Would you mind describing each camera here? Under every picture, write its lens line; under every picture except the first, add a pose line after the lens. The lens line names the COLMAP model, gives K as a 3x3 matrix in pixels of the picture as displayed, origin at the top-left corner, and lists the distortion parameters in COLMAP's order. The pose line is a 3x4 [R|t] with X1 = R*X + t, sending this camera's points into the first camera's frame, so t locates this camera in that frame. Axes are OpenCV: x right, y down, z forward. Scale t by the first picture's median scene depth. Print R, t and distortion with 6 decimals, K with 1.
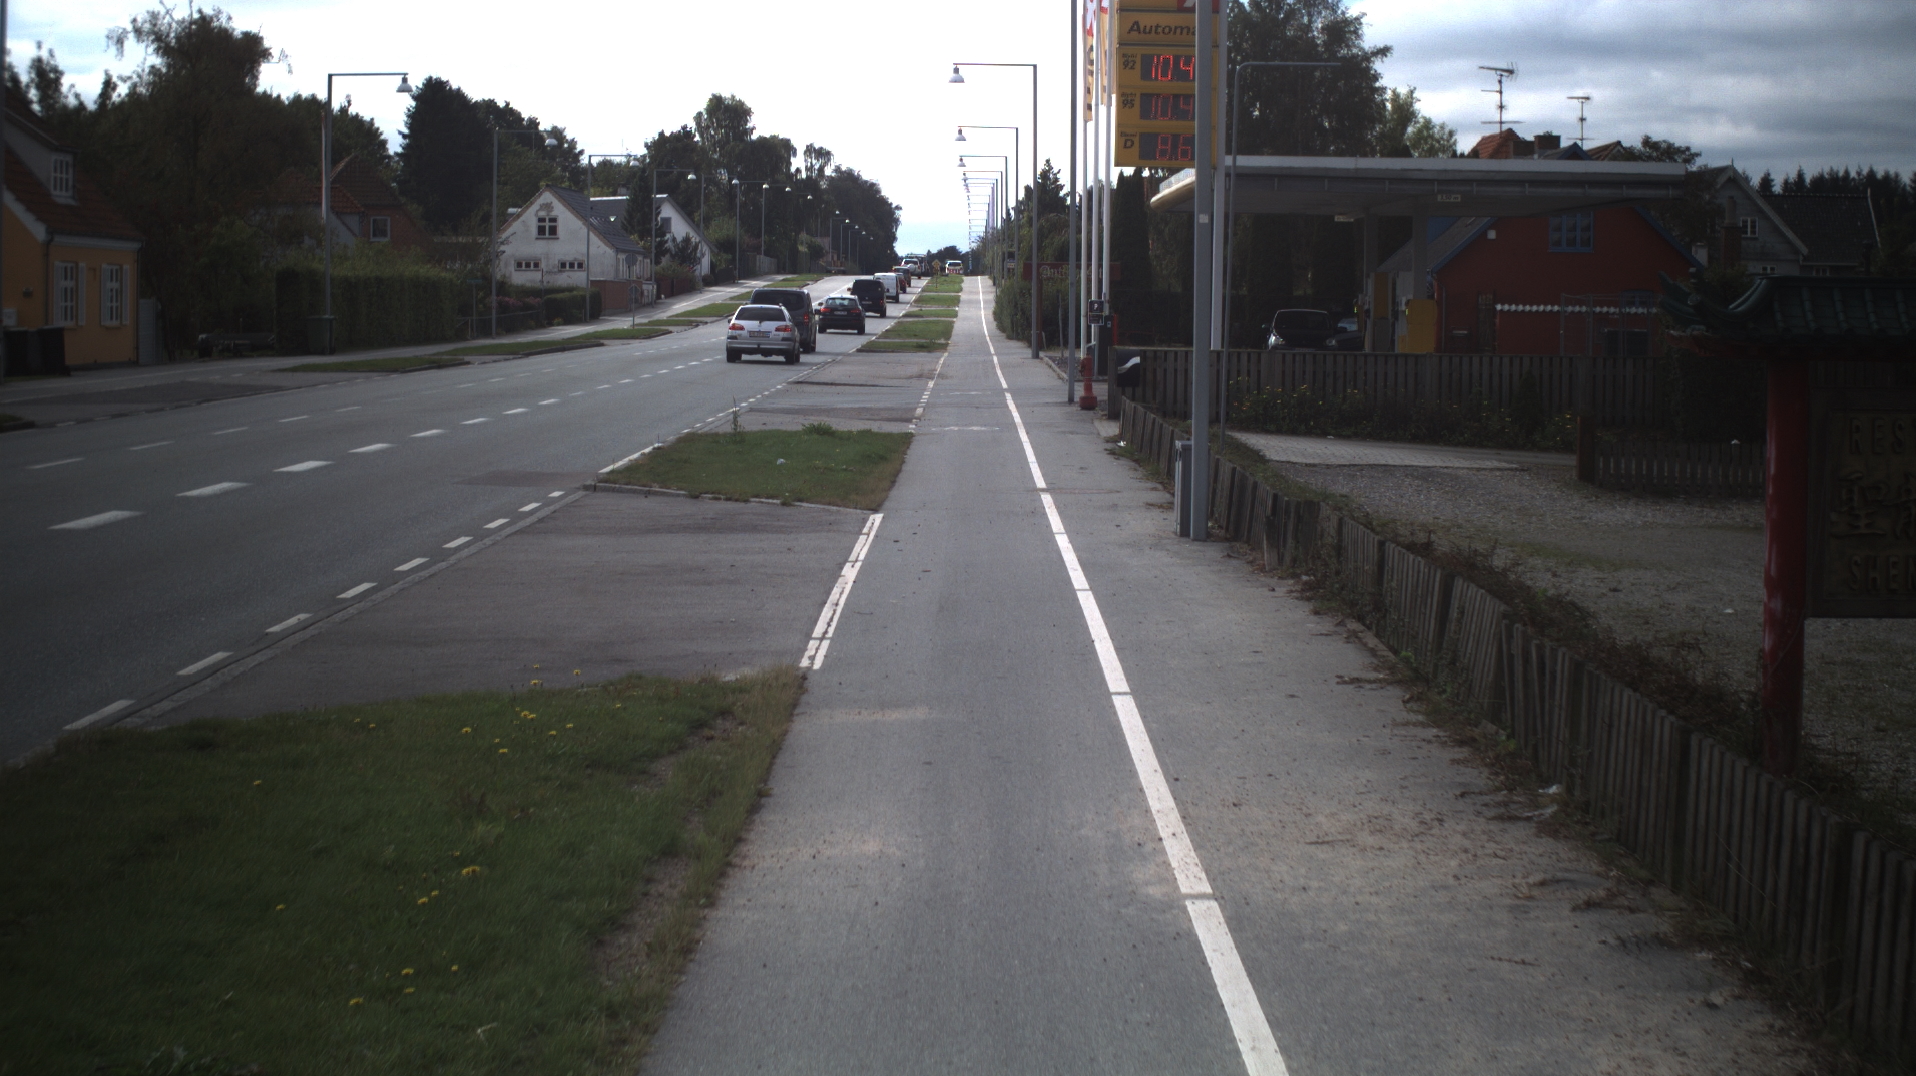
lens RADIAL K [[3255.2, 0, 957.9], [0, 3255.2, 483.6], [0, 0, 1]] dist [-0.220145, -0.056837]
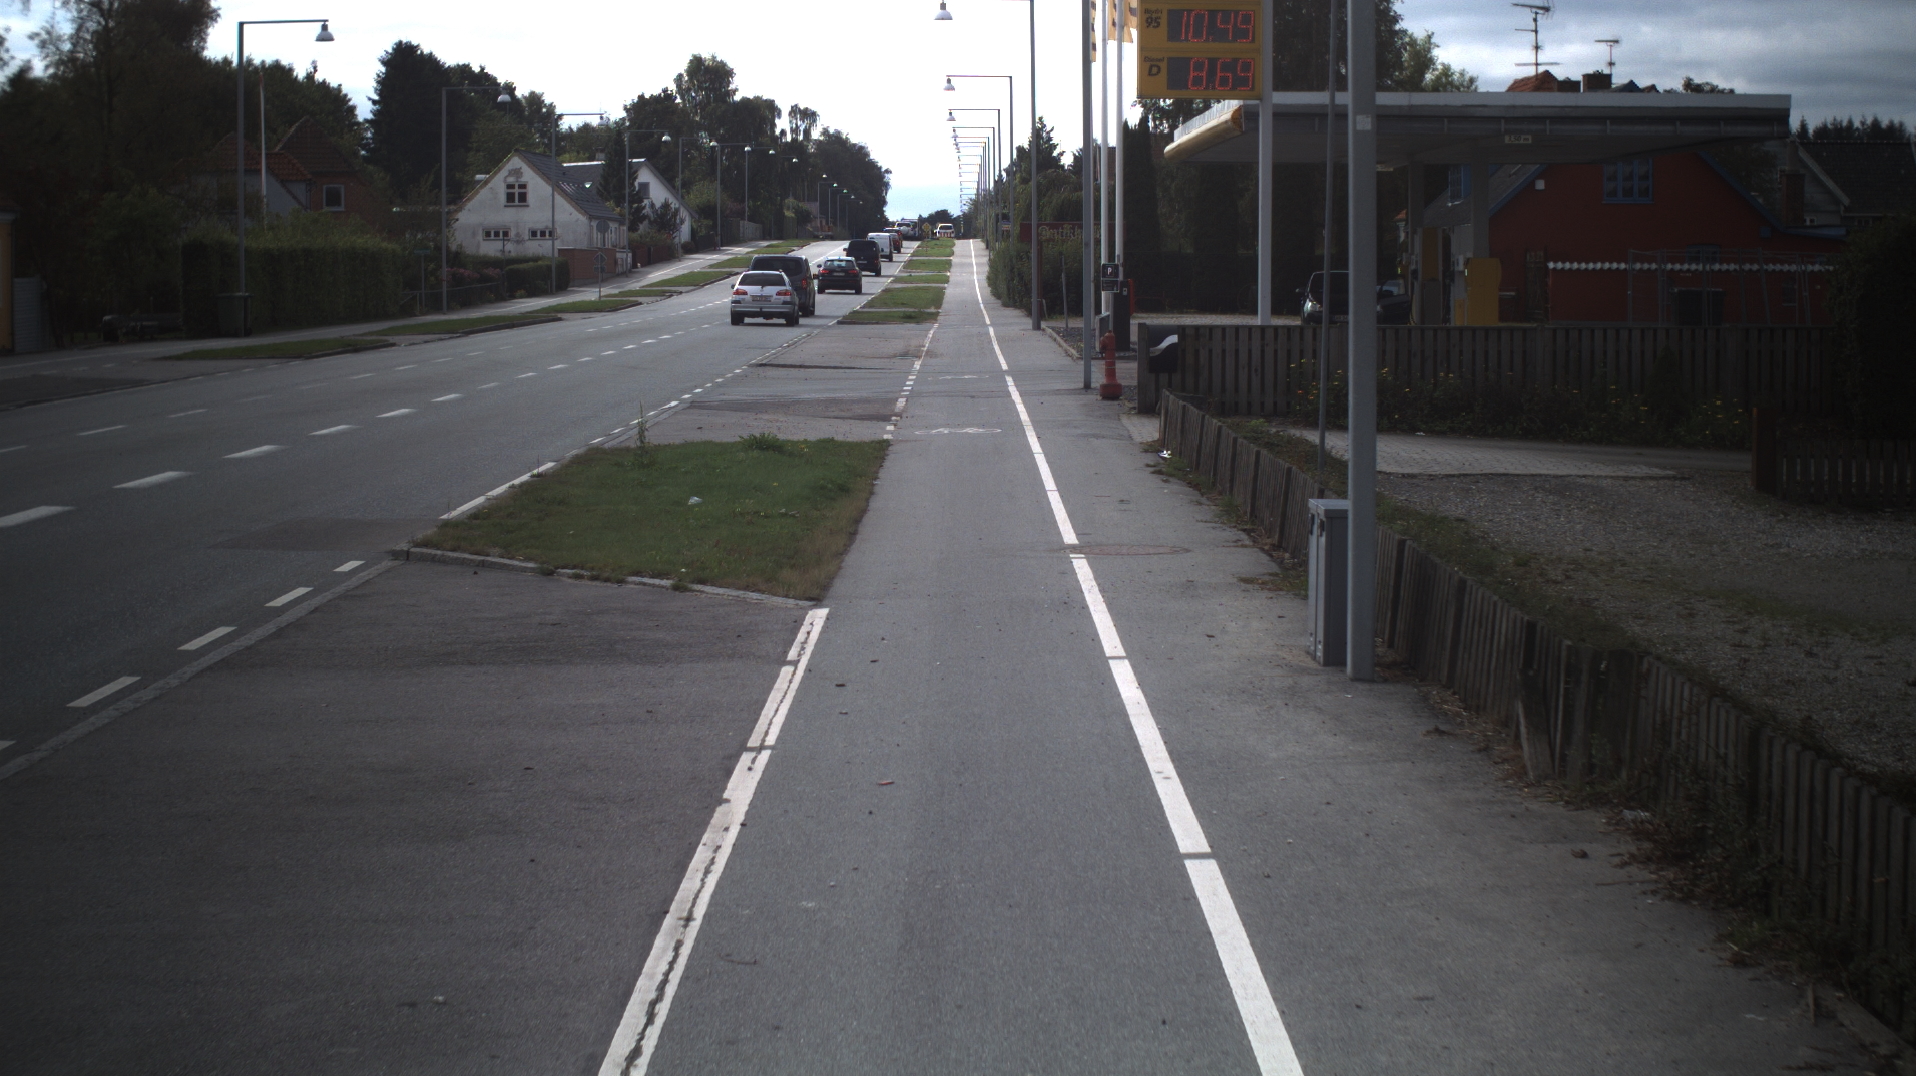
lens RADIAL K [[2988.4, 0, 957.6], [0, 2988.4, 464.7], [0, 0, 1]] dist [-0.215238, 0.057366]
pose [[0.999906, -0.013690, 0.001251, 0.000589], [0.013676, 0.999847, 0.010924, -0.008344], [-0.001400, -0.010906, 0.999940, 0.142235]]
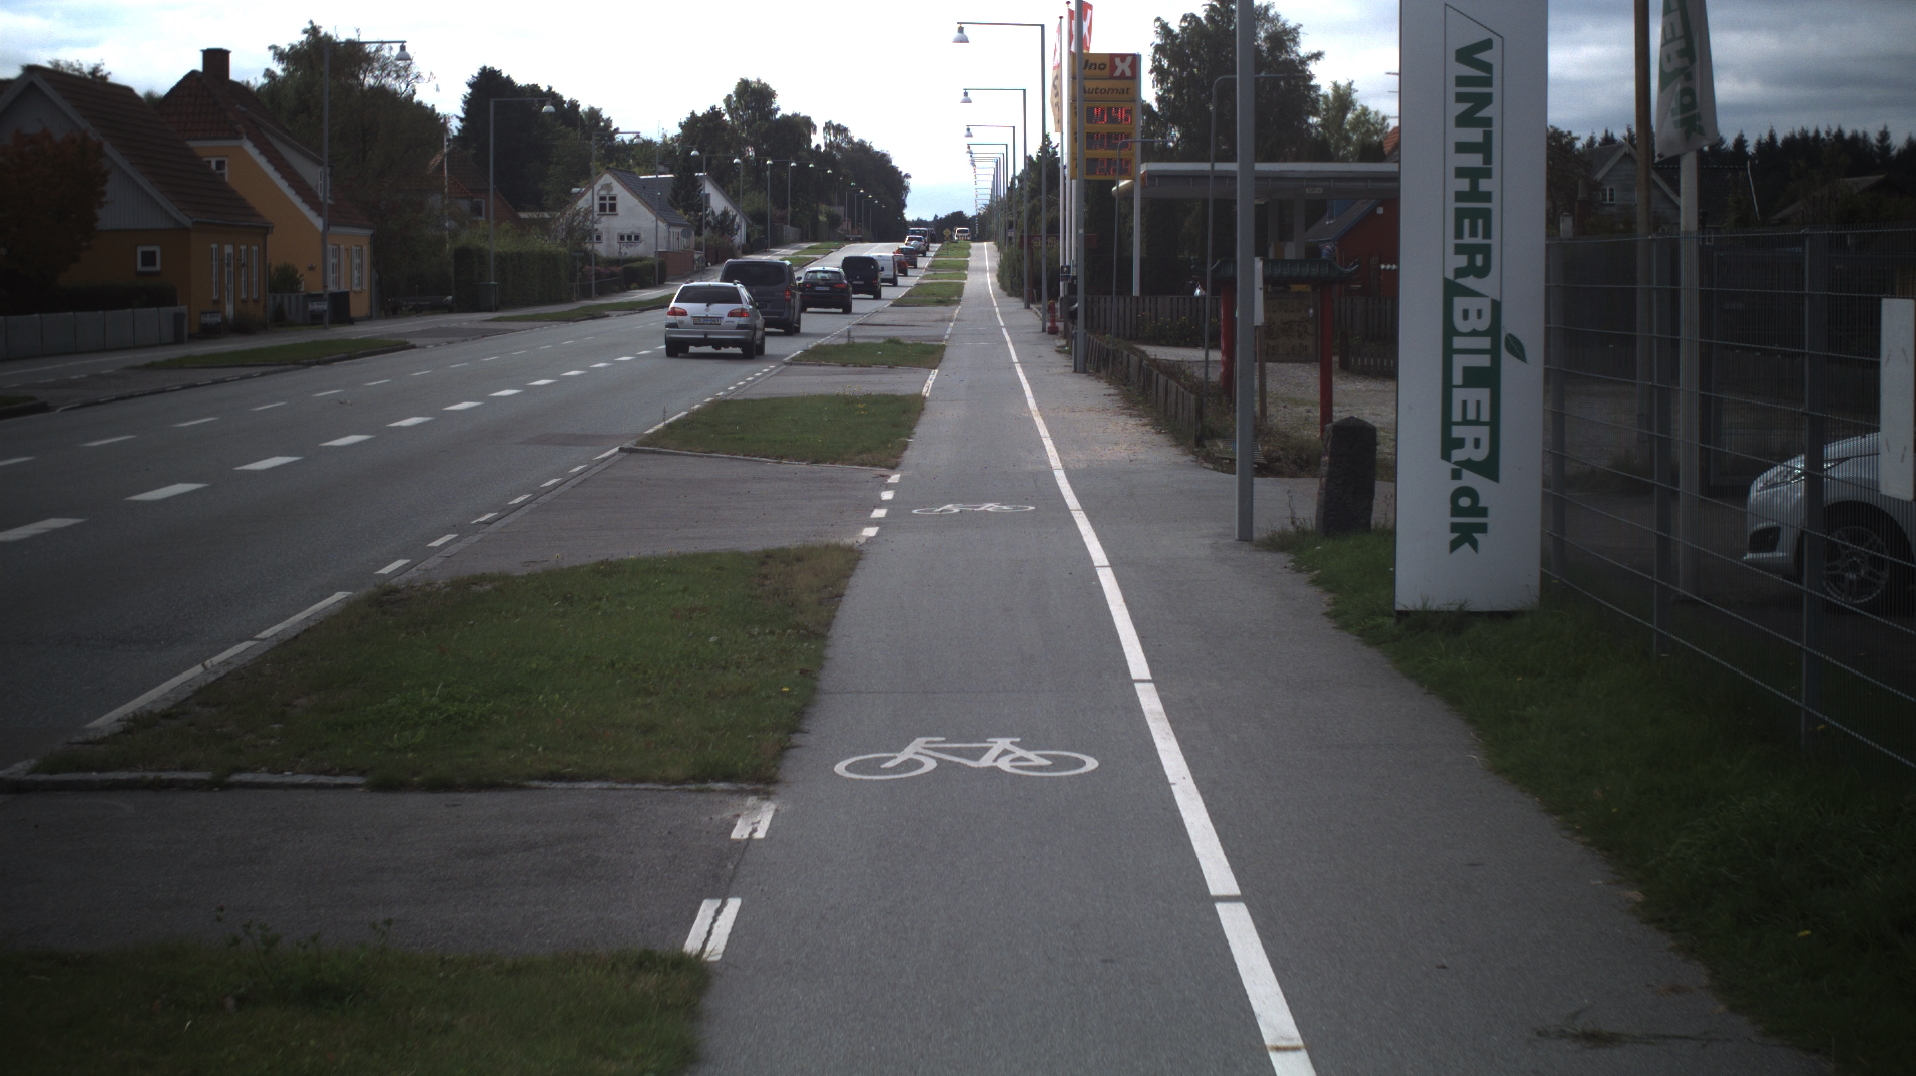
lens RADIAL K [[4412.7, 0, 960.2], [0, 4412.7, 665.8], [0, 0, 1]] dist [-0.217290, -0.254952]
pose [[0.999945, -0.010451, -0.000809, -0.002858], [0.010473, 0.999316, 0.035473, 0.033529], [0.000438, -0.035480, 0.999370, -0.624852]]
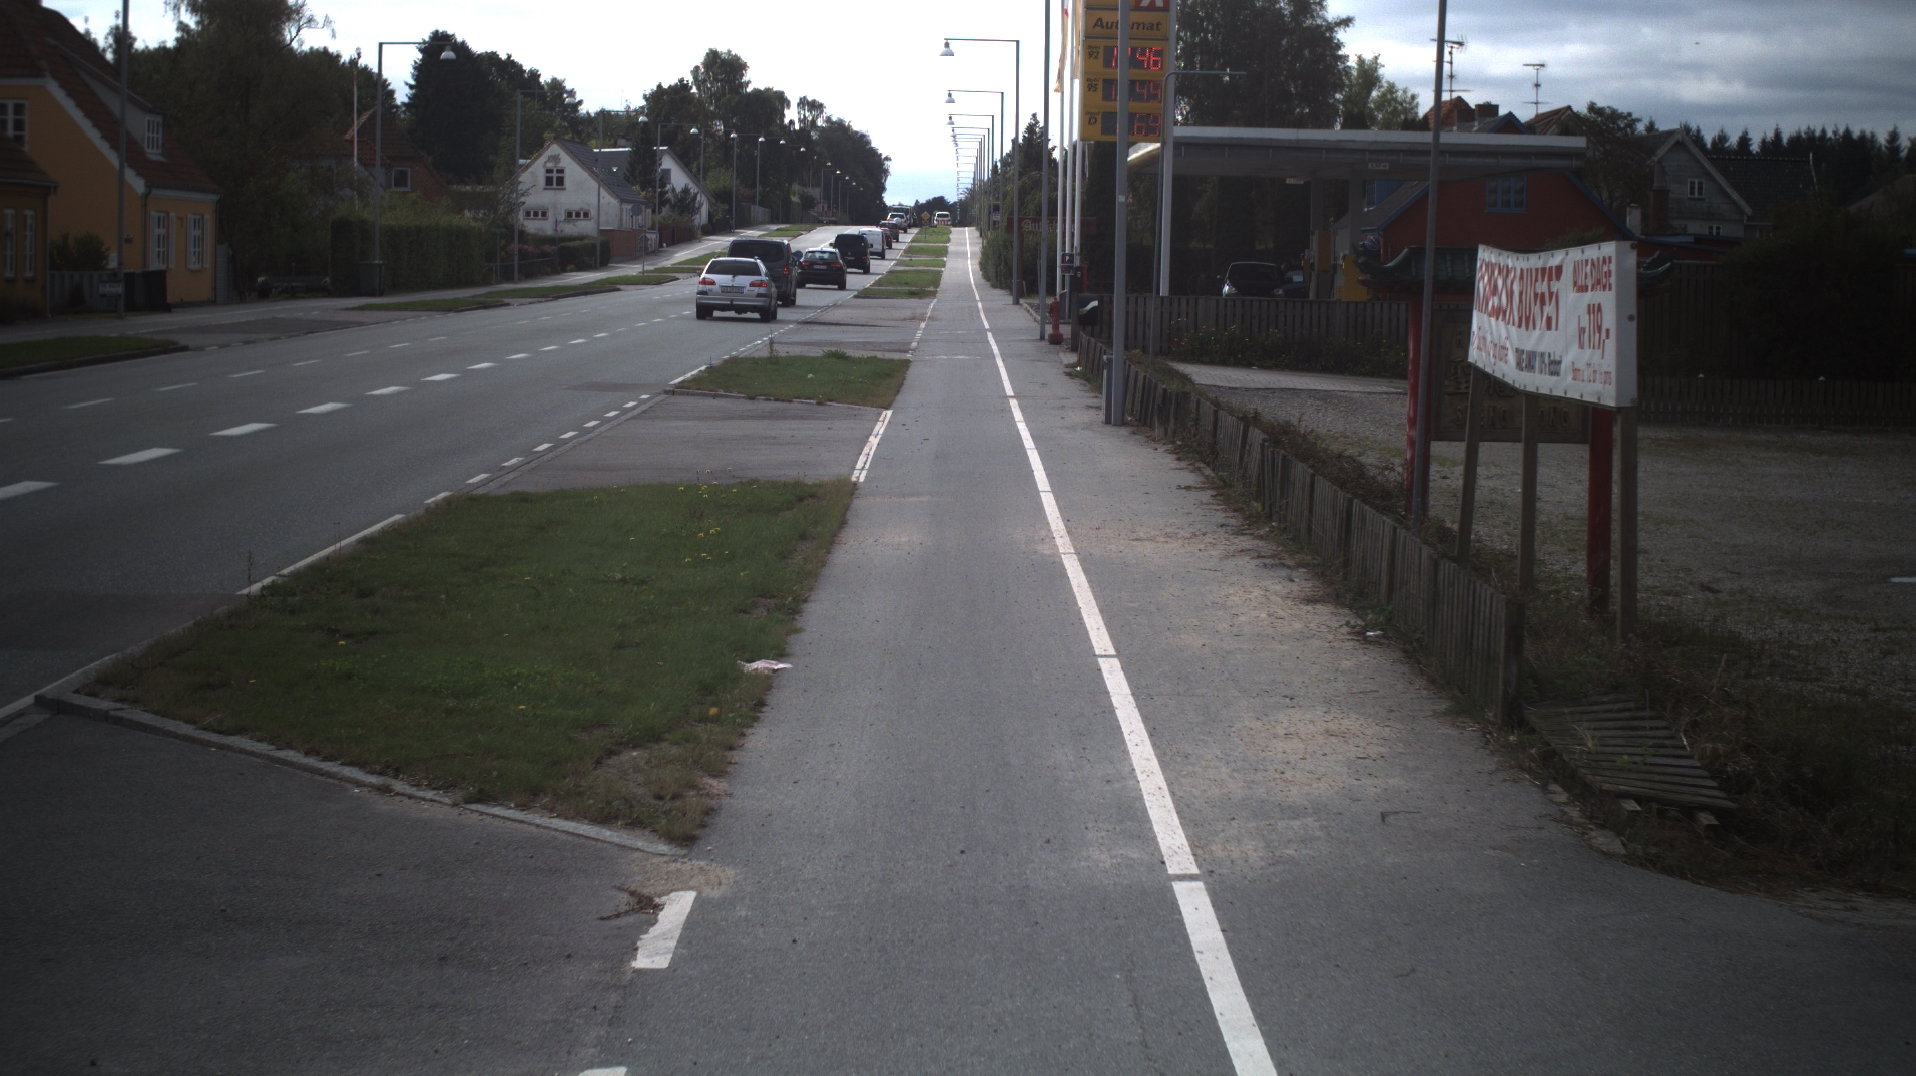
lens RADIAL K [[3564.7, 0, 958.0], [0, 3564.7, 538.0], [0, 0, 1]] dist [-0.228586, 0.001615]
pose [[0.999958, 0.007976, 0.004491, -0.000616], [-0.008085, 0.999660, 0.024799, 0.008669], [-0.004292, -0.024835, 0.999682, -0.167548]]
